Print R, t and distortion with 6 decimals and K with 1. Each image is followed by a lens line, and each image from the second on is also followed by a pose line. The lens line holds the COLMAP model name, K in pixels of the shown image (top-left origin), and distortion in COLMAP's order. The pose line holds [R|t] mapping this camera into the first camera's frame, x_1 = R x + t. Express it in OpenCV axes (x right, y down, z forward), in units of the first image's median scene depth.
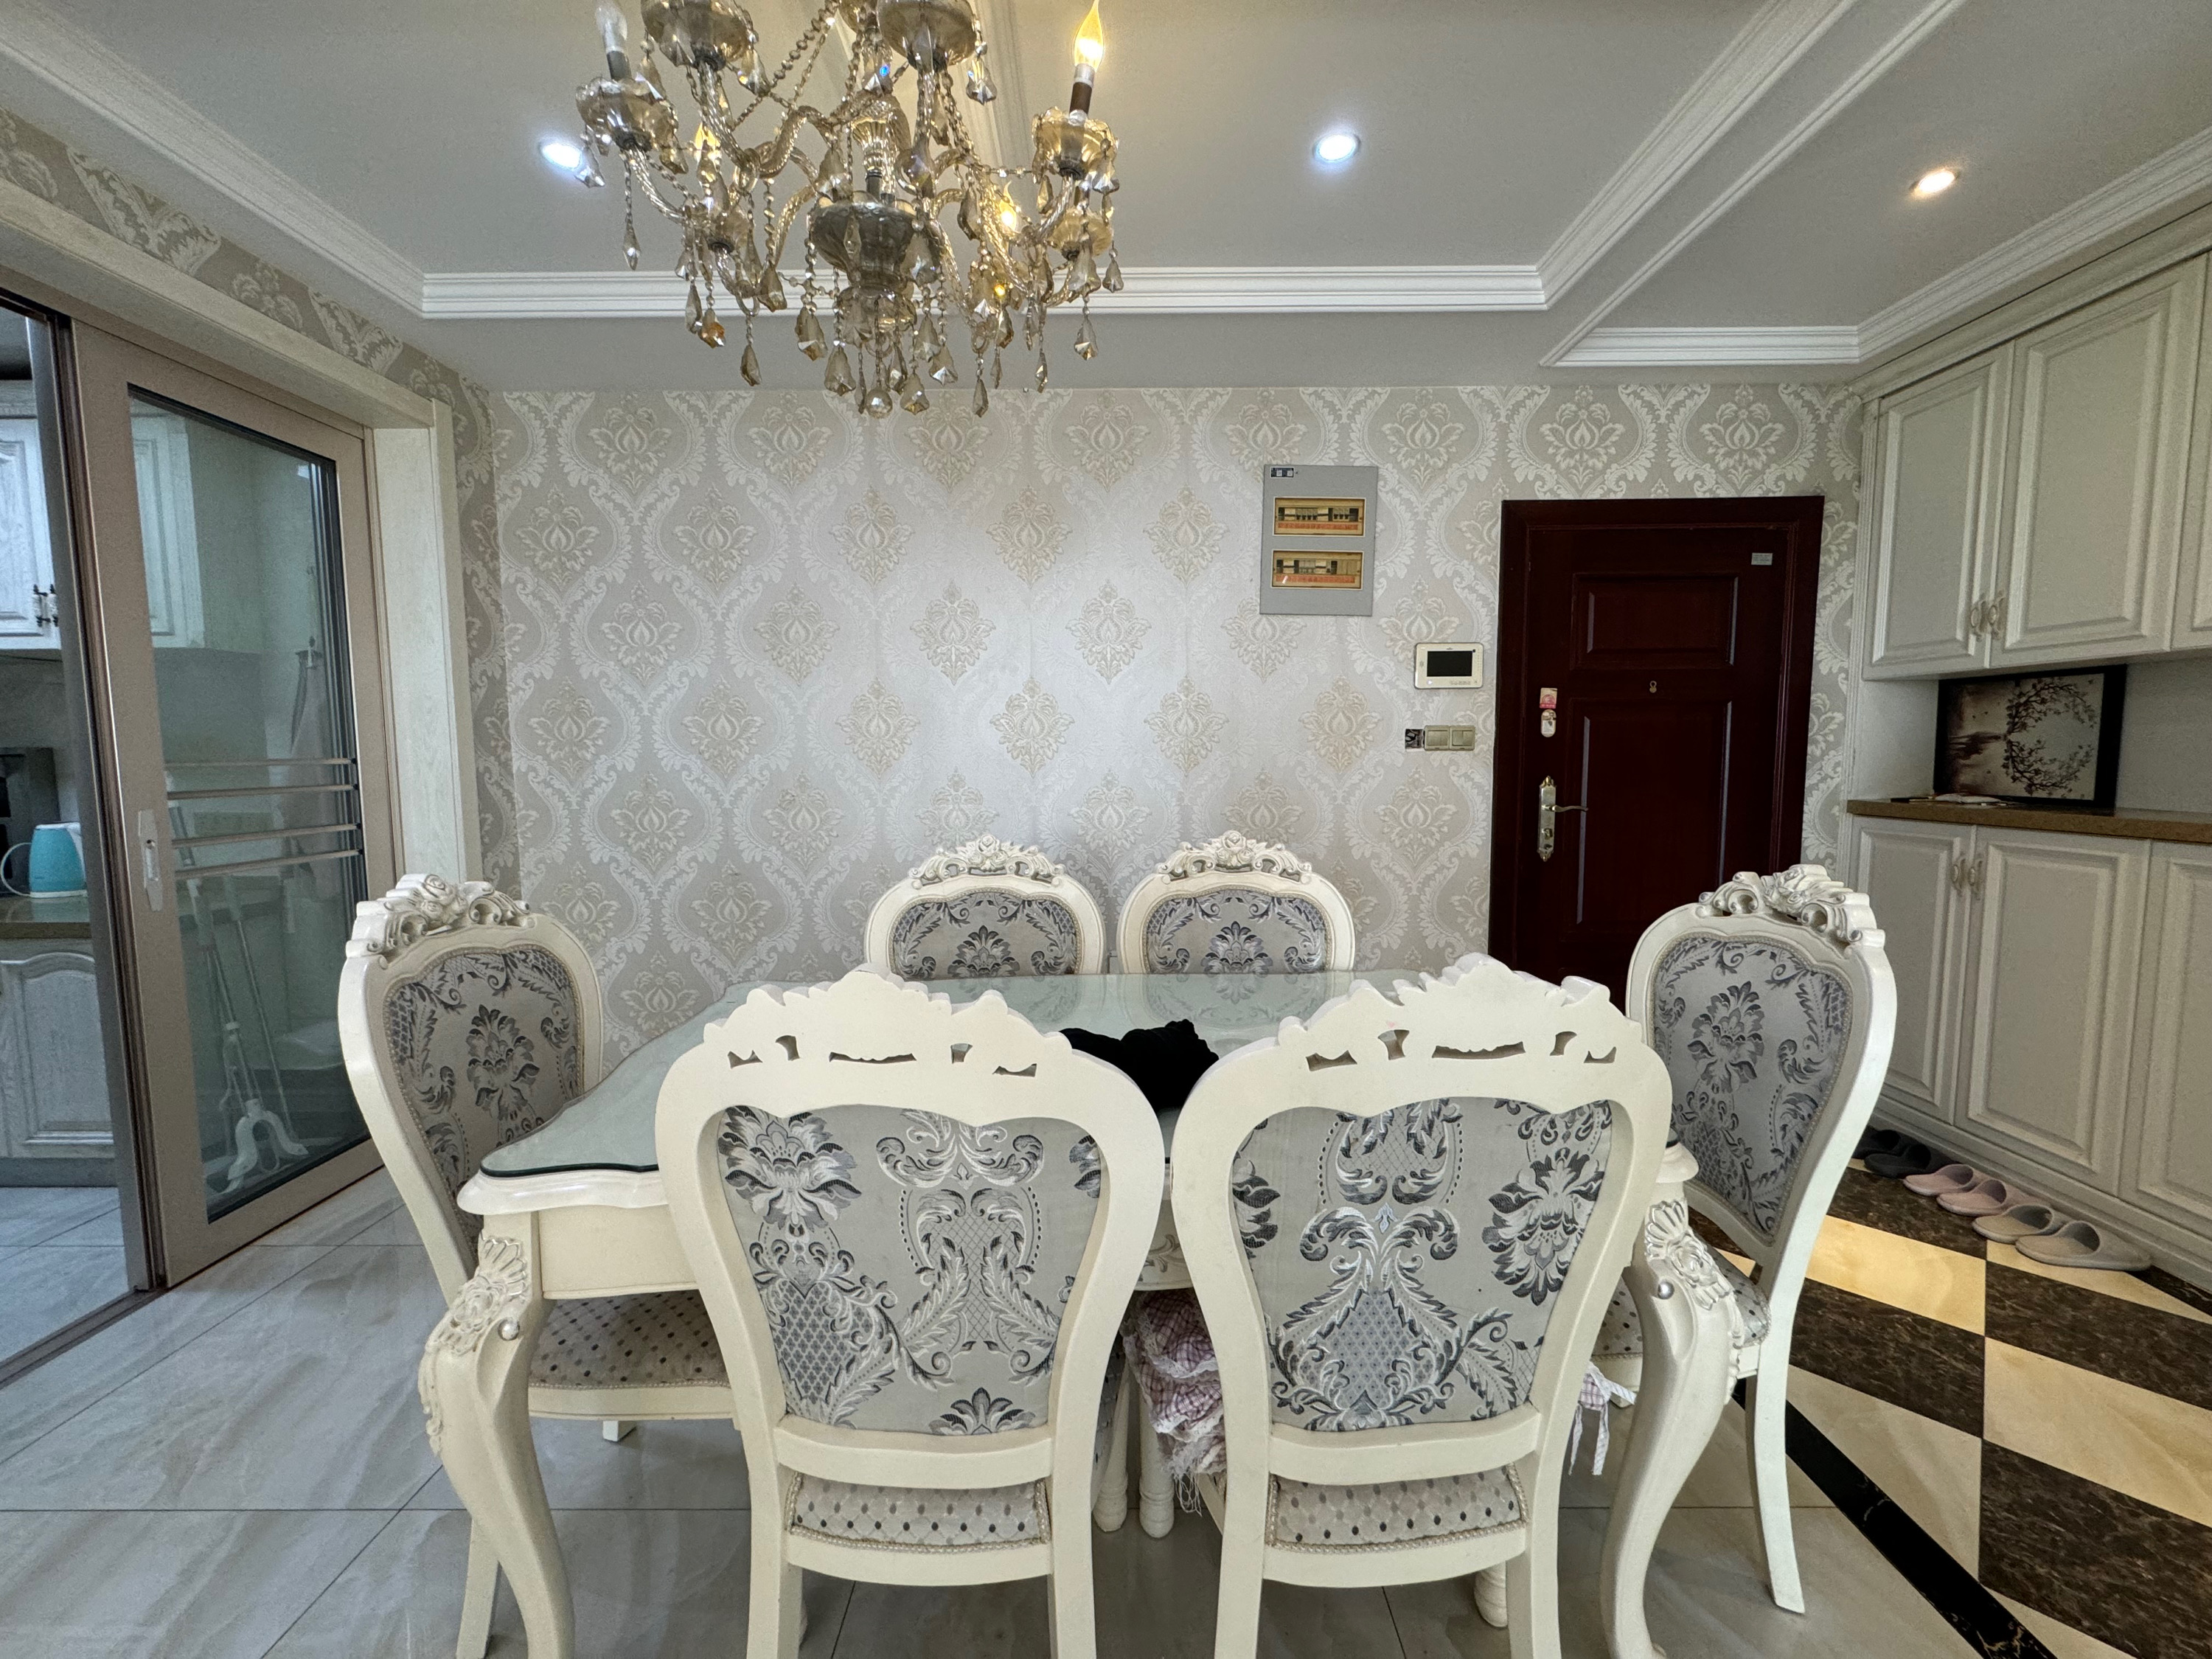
lens RADIAL K [[887.8, 0, 1105.3], [0, 887.8, 826.0], [0, 0, 1]] dist [-0.000441, 0.000135]
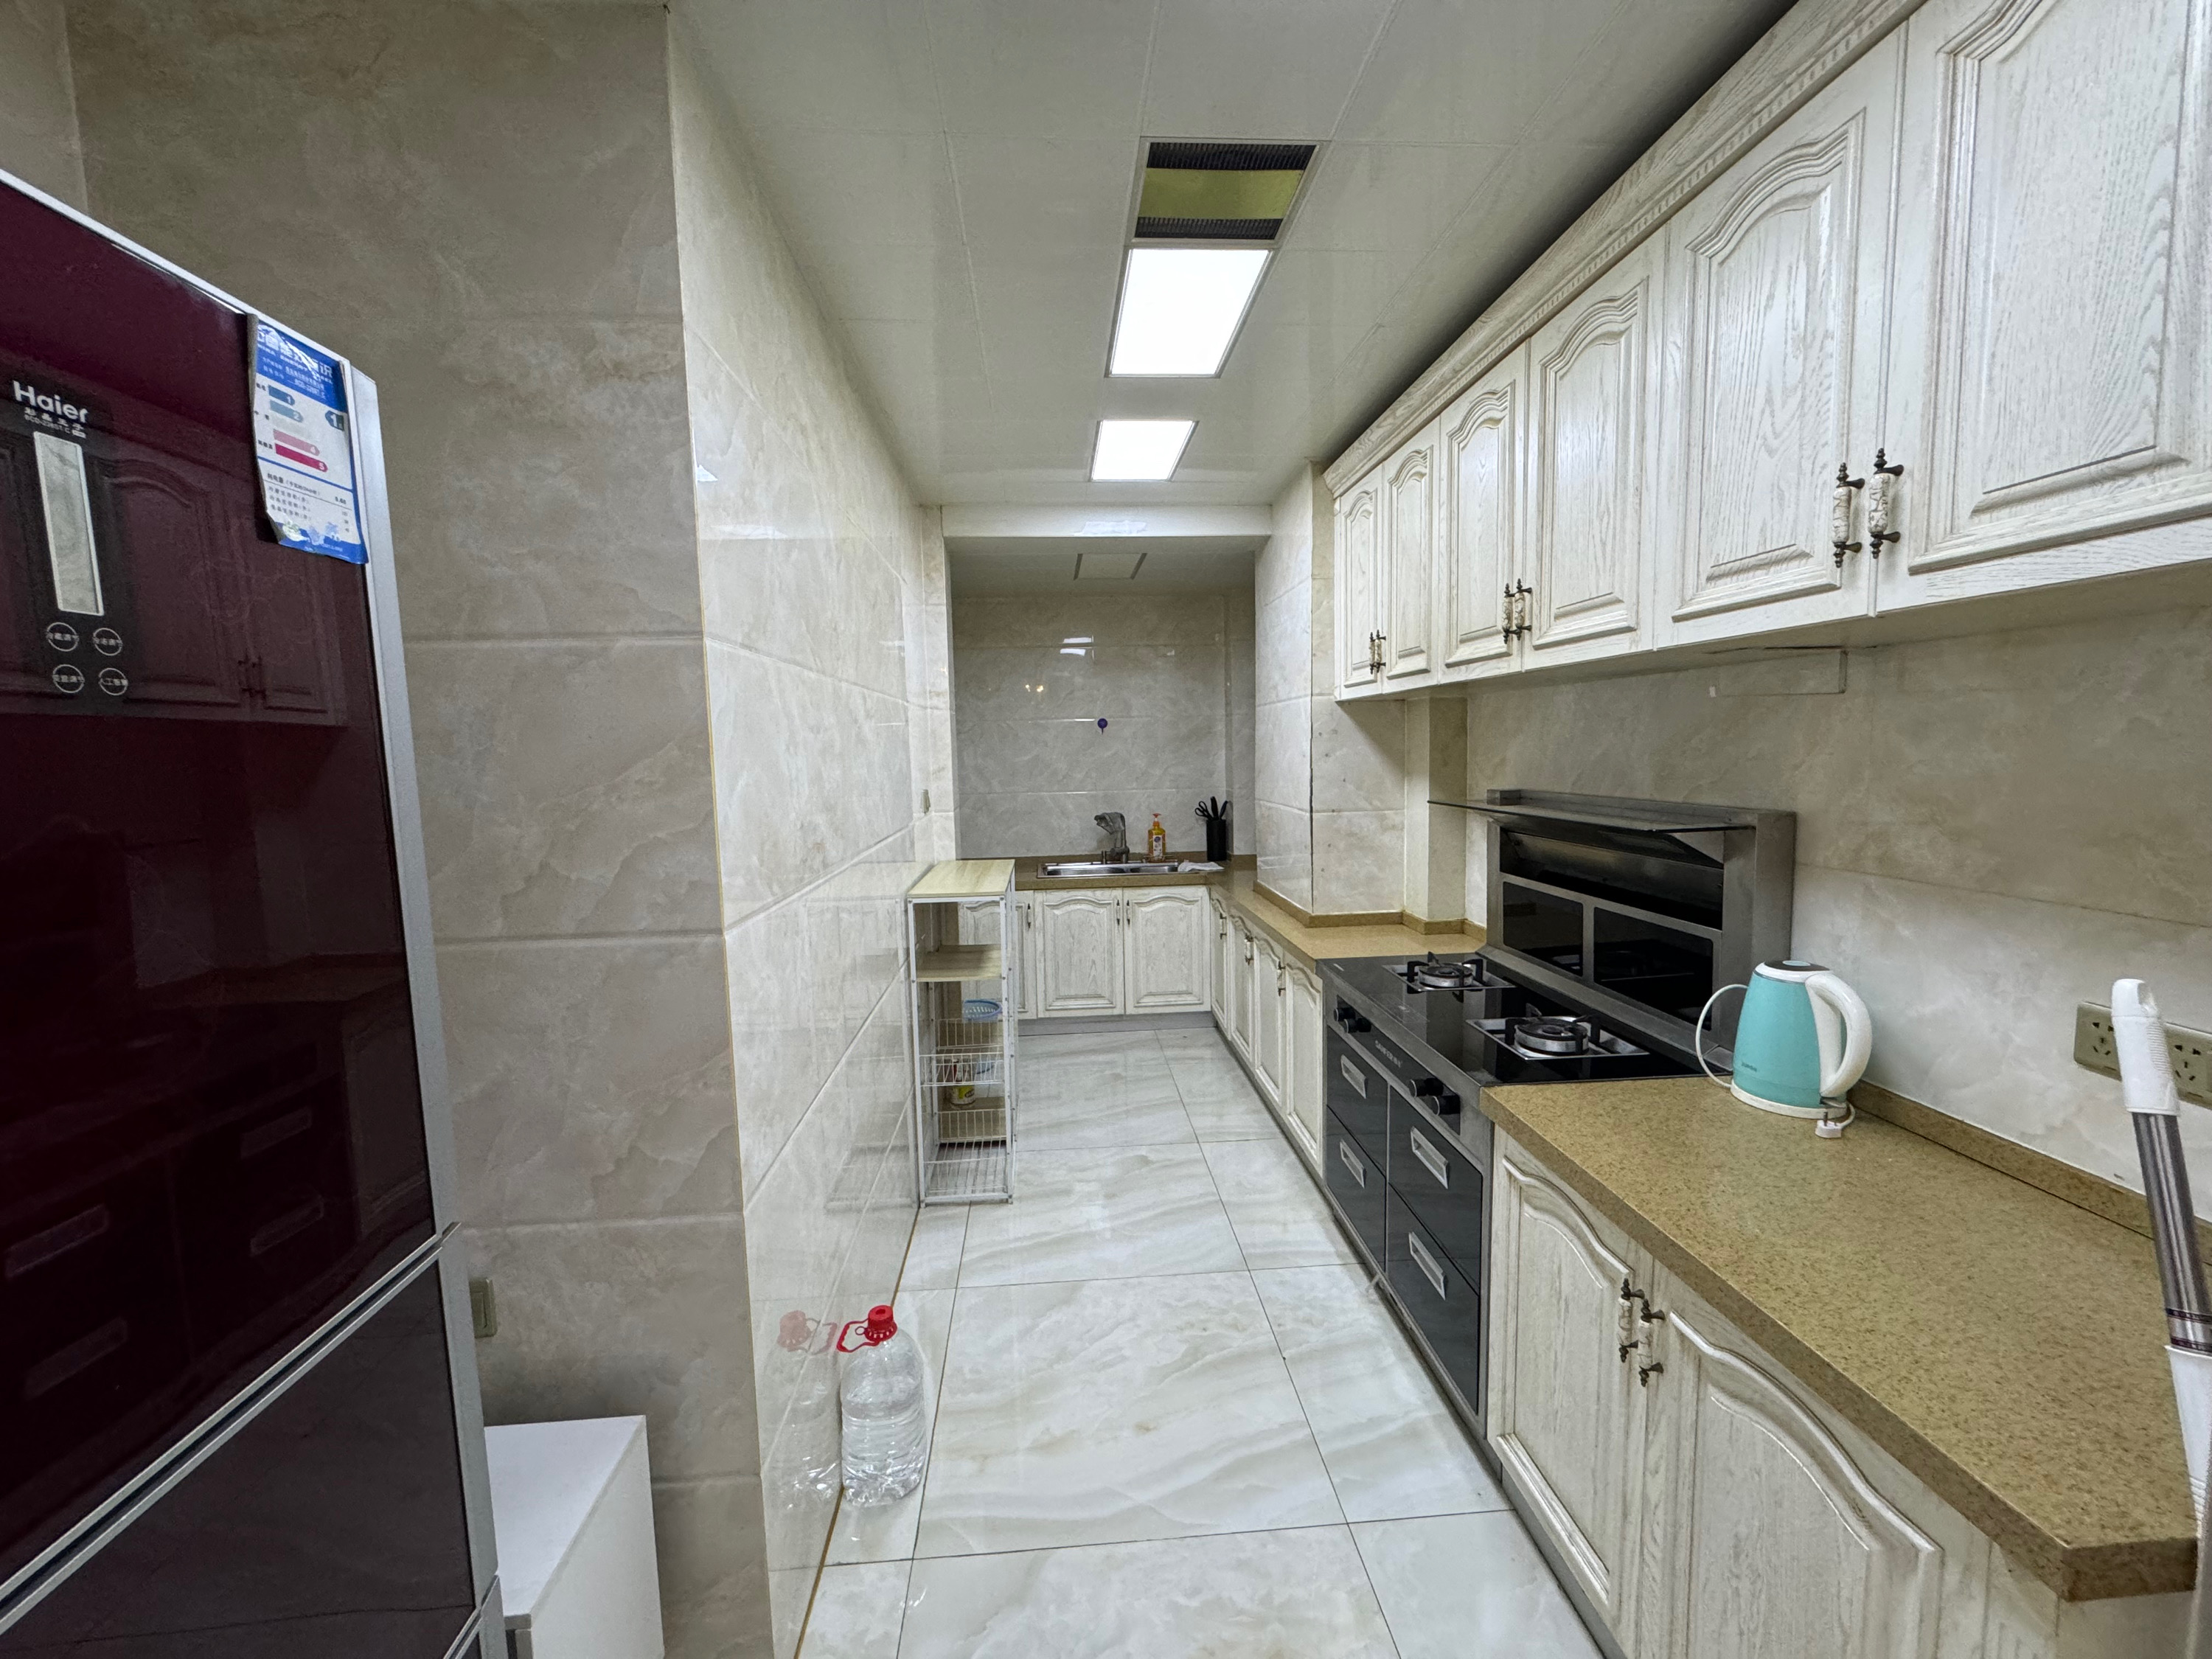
lens RADIAL K [[887.8, 0, 1106.2], [0, 887.8, 834.1], [0, 0, 1]] dist [-0.000441, 0.000135]
pose [[0.077717, 0.096999, -0.992246, -0.702044], [-0.068298, 0.993436, 0.091766, -0.099908], [0.994633, 0.060637, 0.083832, 0.552393]]
